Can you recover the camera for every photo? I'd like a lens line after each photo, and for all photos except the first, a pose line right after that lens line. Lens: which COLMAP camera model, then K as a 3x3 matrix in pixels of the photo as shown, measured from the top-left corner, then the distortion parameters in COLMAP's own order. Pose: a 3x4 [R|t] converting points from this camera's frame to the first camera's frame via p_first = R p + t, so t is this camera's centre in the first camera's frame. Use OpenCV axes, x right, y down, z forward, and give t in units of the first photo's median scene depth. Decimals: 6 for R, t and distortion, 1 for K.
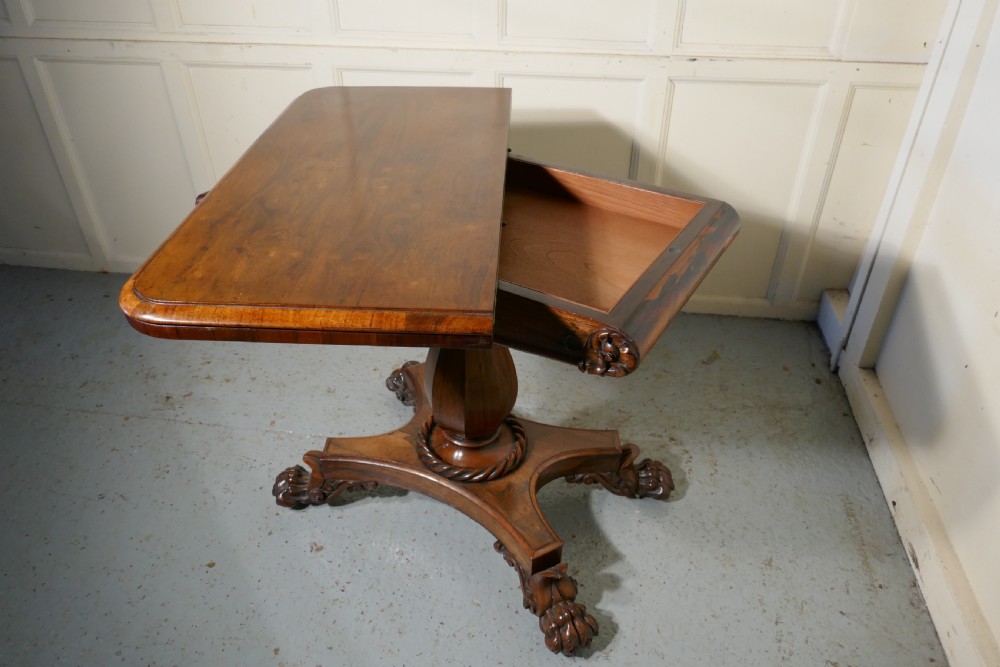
lens RADIAL K [[719.2, 0, 496.4], [0, 719.2, 333.8], [0, 0, 1]] dist [-0.013068, -0.000040]
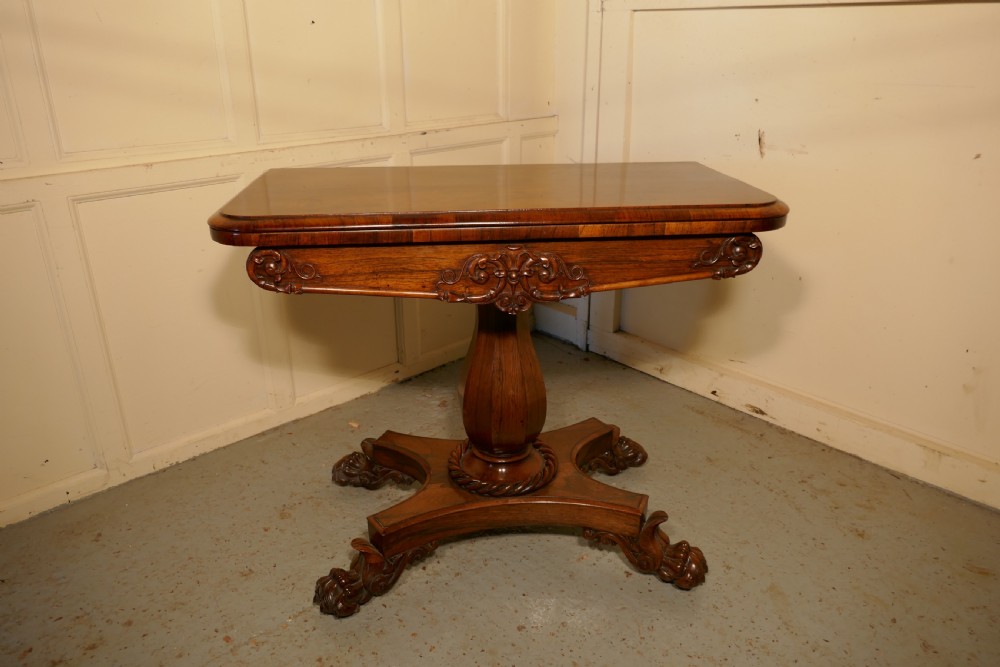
lens RADIAL K [[719.2, 0, 496.0], [0, 719.2, 333.7], [0, 0, 1]] dist [-0.013068, -0.000040]
pose [[0.637748, -0.297066, 0.710654, -0.631030], [0.445727, 0.894792, -0.025961, -0.013761], [-0.628176, 0.333314, 0.703063, 0.246440]]
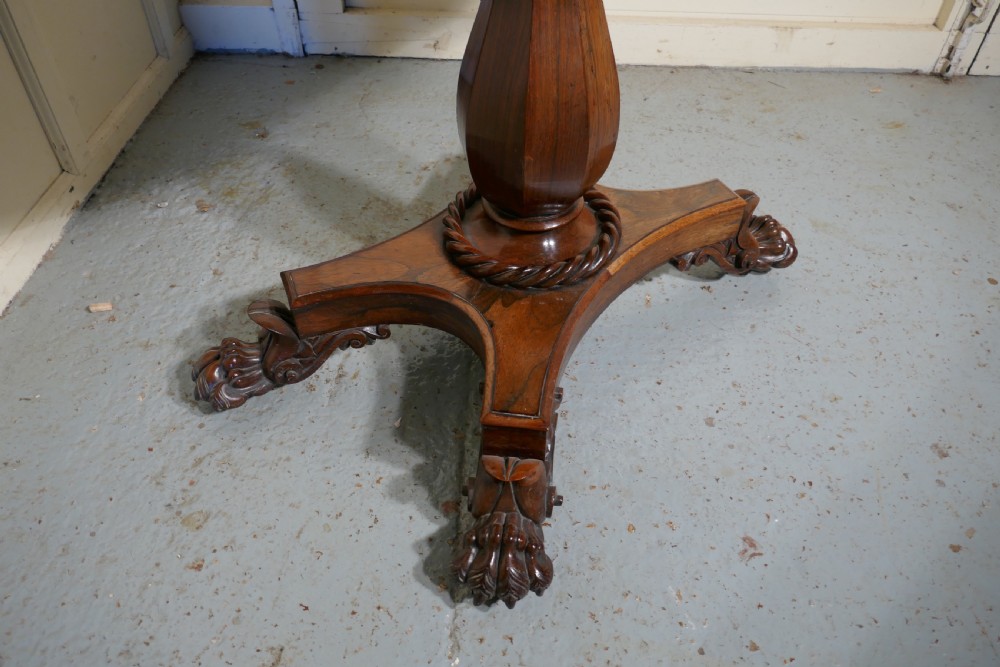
lens RADIAL K [[719.2, 0, 496.2], [0, 719.2, 333.7], [0, 0, 1]] dist [-0.013068, -0.000040]
pose [[-0.118599, -0.697396, 0.706805, -0.459602], [0.555738, 0.543274, 0.629292, -0.211044], [-0.822855, 0.467432, 0.323137, 0.847469]]
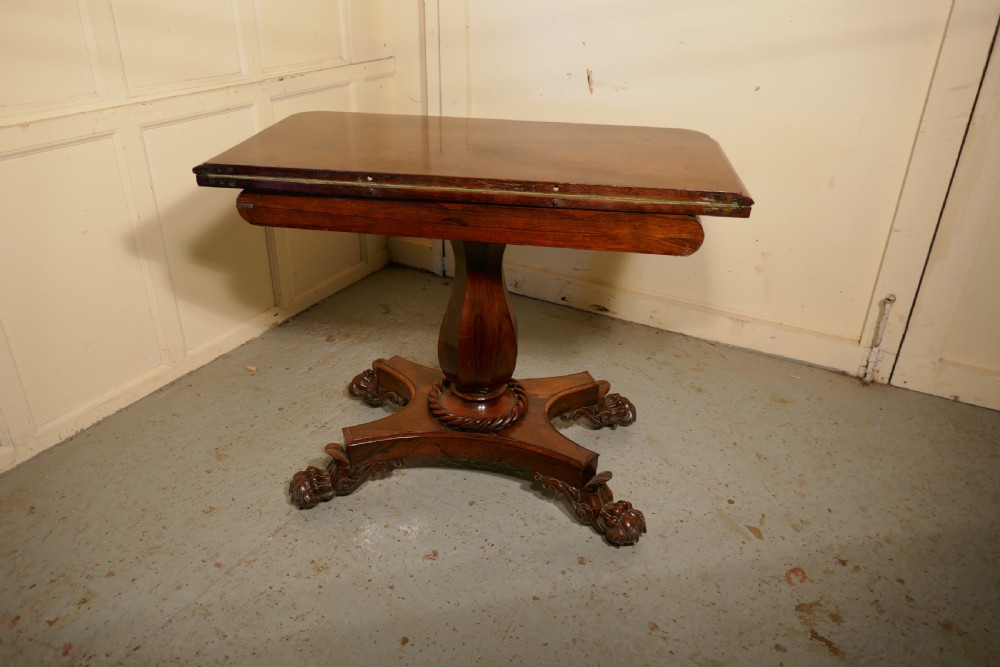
lens RADIAL K [[719.2, 0, 496.2], [0, 719.2, 333.7], [0, 0, 1]] dist [-0.013068, -0.000040]
pose [[0.358312, -0.426400, 0.830539, -0.842741], [0.522865, 0.828655, 0.199857, -0.095763], [-0.773449, 0.362649, 0.519867, 0.292360]]
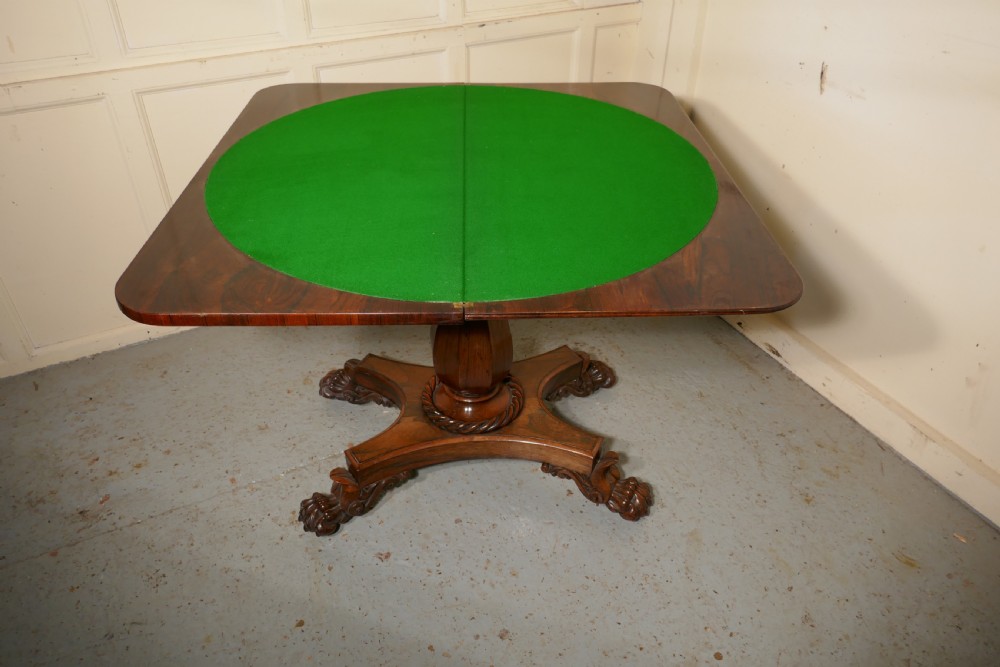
lens RADIAL K [[719.2, 0, 496.8], [0, 719.2, 332.8], [0, 0, 1]] dist [-0.013068, -0.000040]
pose [[0.812136, -0.343264, 0.471810, -0.456590], [0.326893, 0.937491, 0.119381, -0.059265], [-0.483297, 0.057277, 0.873581, 0.025151]]
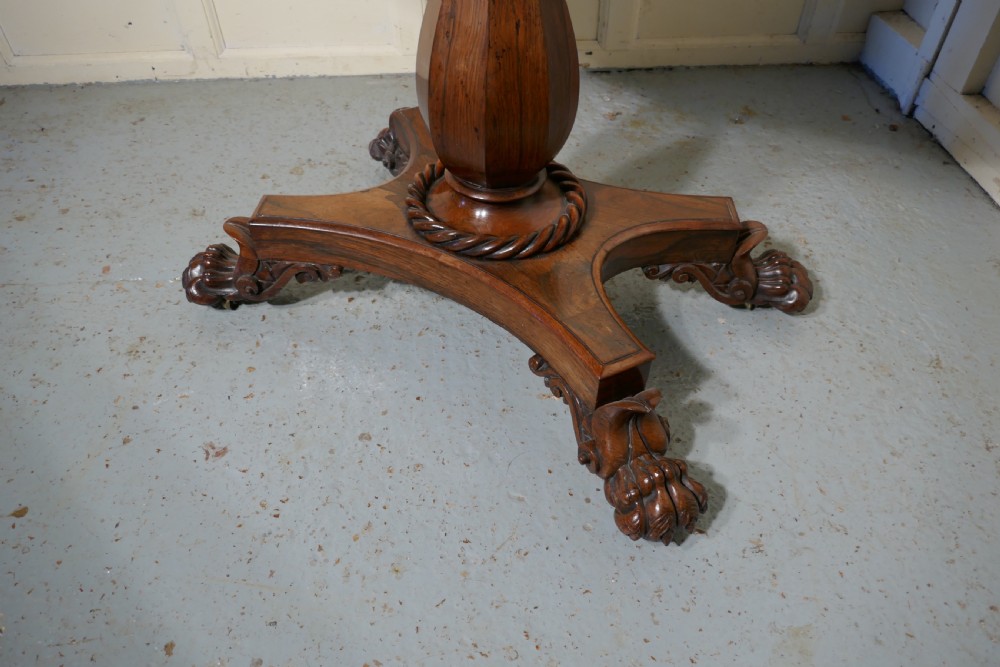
lens RADIAL K [[719.2, 0, 495.6], [0, 719.2, 335.7], [0, 0, 1]] dist [-0.013068, -0.000040]
pose [[0.980279, -0.134955, 0.144360, -0.095412], [0.110071, 0.979569, 0.168312, 0.127288], [-0.164125, -0.149102, 0.975106, 0.393644]]
